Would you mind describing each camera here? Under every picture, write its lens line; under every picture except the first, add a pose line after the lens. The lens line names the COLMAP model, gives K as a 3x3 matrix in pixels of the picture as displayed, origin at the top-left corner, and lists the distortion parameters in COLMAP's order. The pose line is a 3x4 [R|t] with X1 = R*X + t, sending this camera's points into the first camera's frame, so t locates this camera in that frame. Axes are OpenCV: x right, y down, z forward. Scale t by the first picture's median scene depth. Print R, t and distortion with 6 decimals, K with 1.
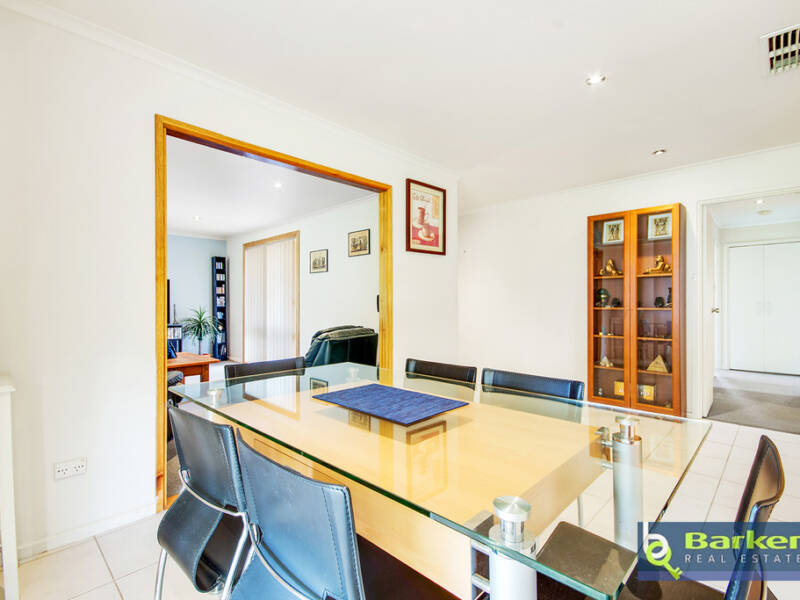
lens RADIAL K [[393.3, 0, 400.0], [0, 393.3, 300.0], [0, 0, 1]] dist [0.011124, -0.001260]
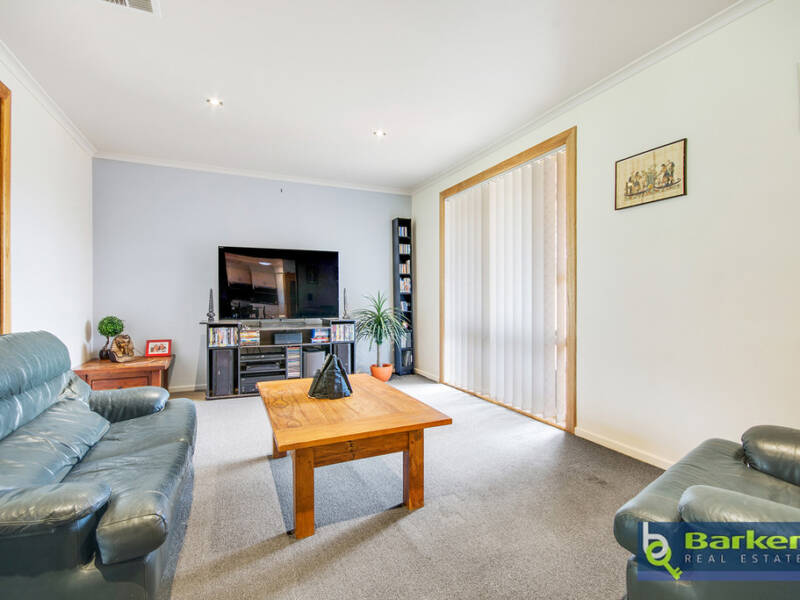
lens RADIAL K [[393.3, 0, 400.0], [0, 393.3, 300.0], [0, 0, 1]] dist [0.011124, -0.001260]
pose [[0.930528, 0.002697, -0.366211, -0.255121], [0.002724, 0.999894, 0.014285, 0.021791], [0.366211, -0.014290, 0.930422, 0.440224]]
